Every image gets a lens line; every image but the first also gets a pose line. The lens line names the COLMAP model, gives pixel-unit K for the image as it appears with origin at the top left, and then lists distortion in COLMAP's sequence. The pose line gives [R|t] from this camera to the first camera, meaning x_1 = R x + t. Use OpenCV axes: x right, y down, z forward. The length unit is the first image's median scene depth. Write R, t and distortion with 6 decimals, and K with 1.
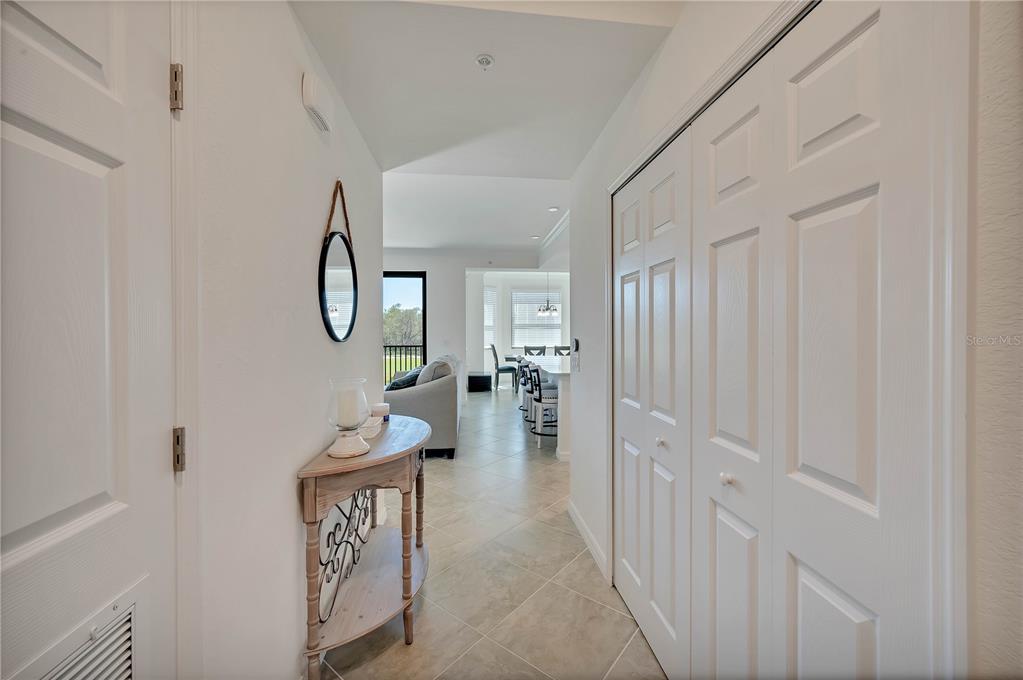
lens RADIAL K [[411.6, 0, 512.2], [0, 411.6, 331.1], [0, 0, 1]] dist [0.001057, 0.000190]
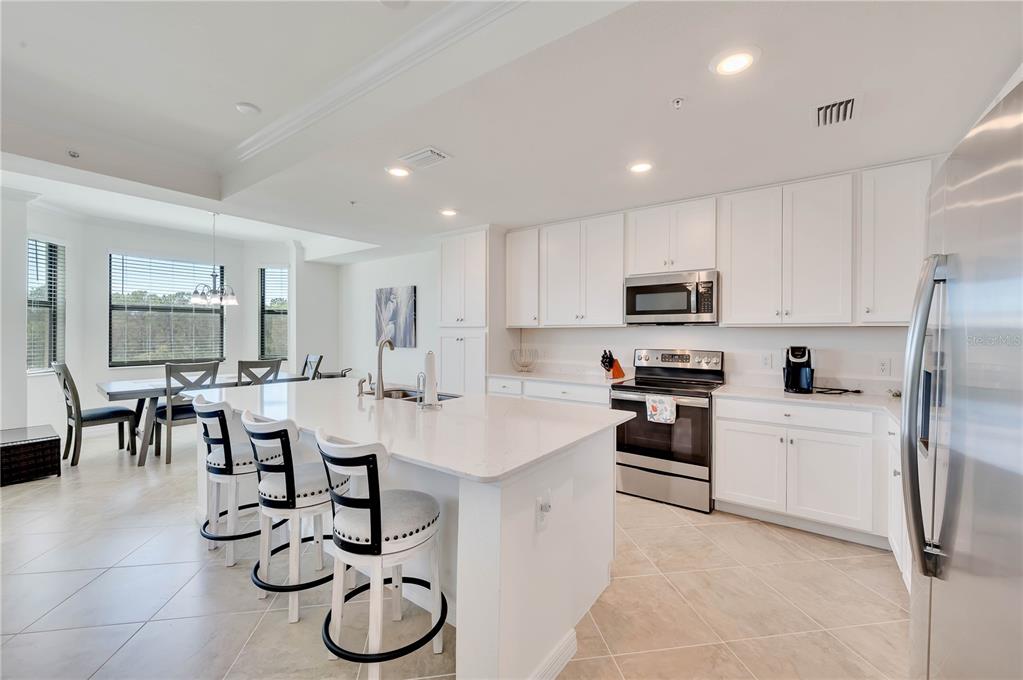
lens RADIAL K [[411.6, 0, 512.2], [0, 411.6, 331.1], [0, 0, 1]] dist [0.001057, 0.000190]
pose [[0.671678, 0.011060, 0.740761, -0.080071], [-0.006781, 0.999938, -0.008781, 0.001939], [-0.740812, 0.000875, 0.671711, 0.574418]]
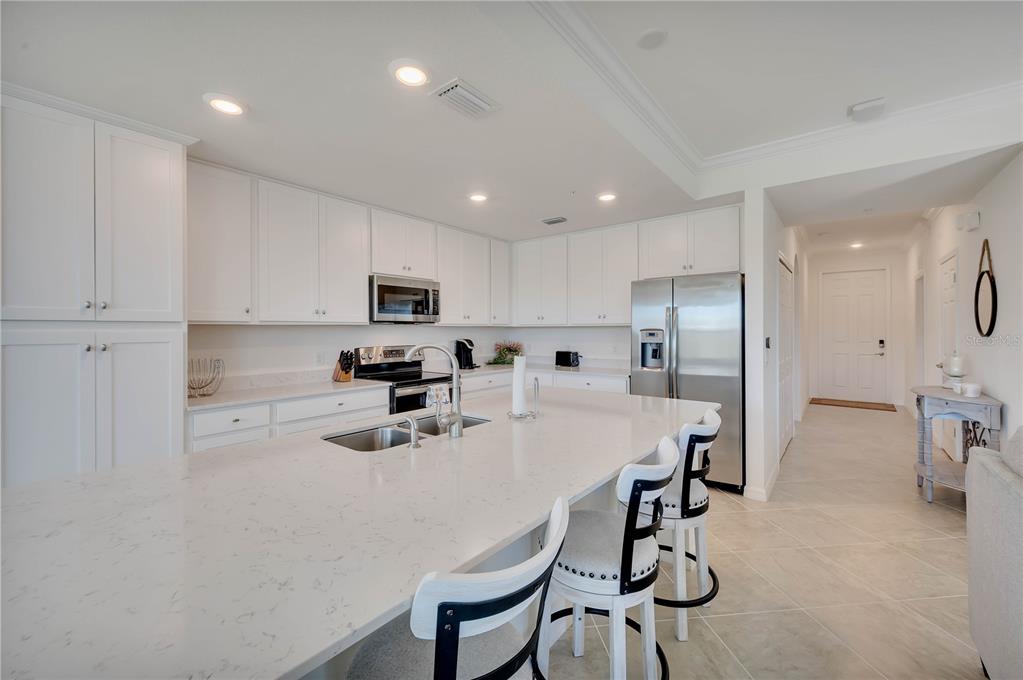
lens RADIAL K [[411.6, 0, 512.2], [0, 411.6, 331.1], [0, 0, 1]] dist [0.001057, 0.000190]
pose [[-0.707907, 0.005834, 0.706282, -0.075208], [0.008878, 0.999960, 0.000638, 0.000003], [-0.706250, 0.006722, -0.707930, 1.088575]]
